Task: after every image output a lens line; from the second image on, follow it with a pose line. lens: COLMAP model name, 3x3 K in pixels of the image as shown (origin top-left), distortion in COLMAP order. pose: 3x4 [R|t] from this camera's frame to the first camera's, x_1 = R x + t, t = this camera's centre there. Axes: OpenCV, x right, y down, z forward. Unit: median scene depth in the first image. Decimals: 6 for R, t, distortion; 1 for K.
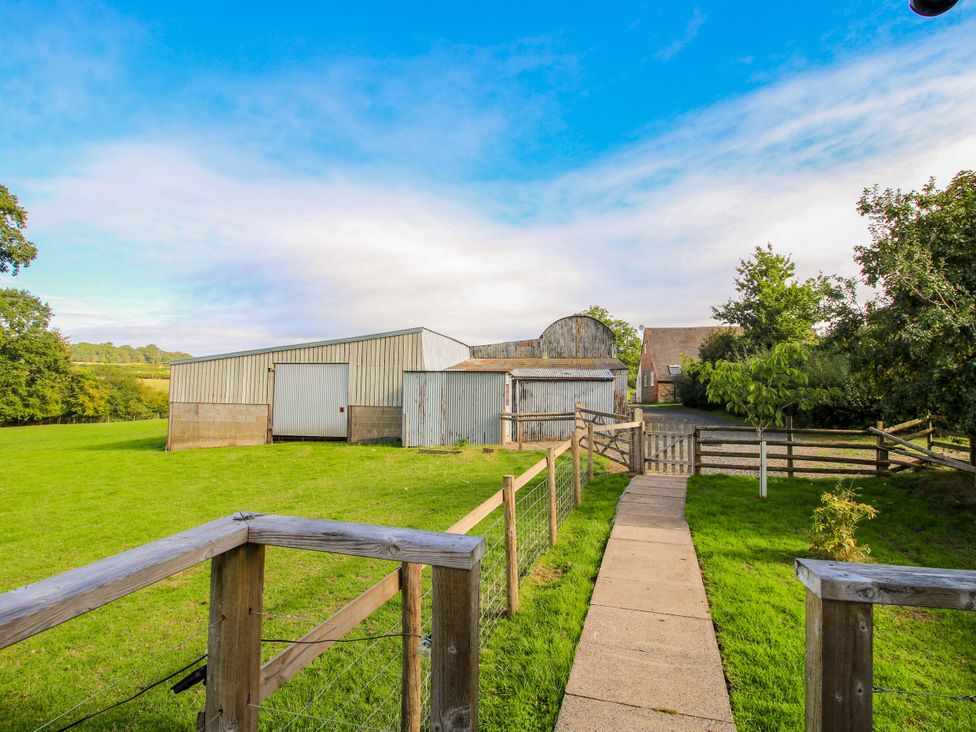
lens RADIAL K [[505.2, 0, 488.0], [0, 505.2, 366.0], [0, 0, 1]] dist [-0.000753, -0.031594]
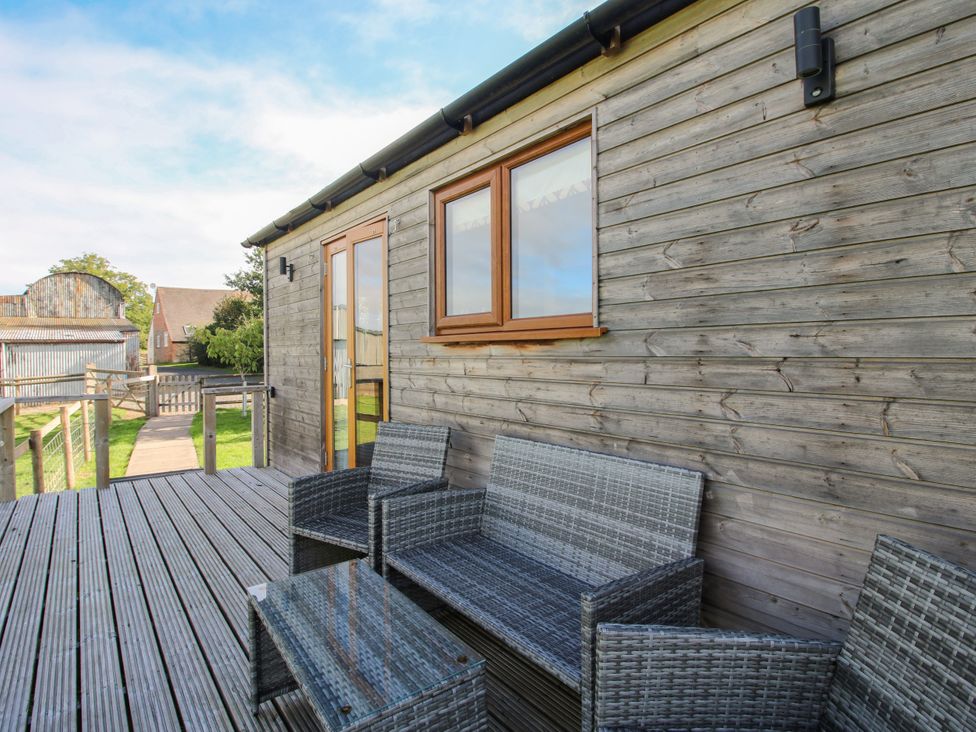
lens RADIAL K [[509.6, 0, 480.7], [0, 509.6, 356.9], [0, 0, 1]] dist [0.000475, -0.014018]
pose [[0.647267, -0.032753, 0.761559, -0.067507], [-0.015371, 0.998312, 0.056000, -0.009772], [-0.762108, -0.047953, 0.645671, -0.216169]]
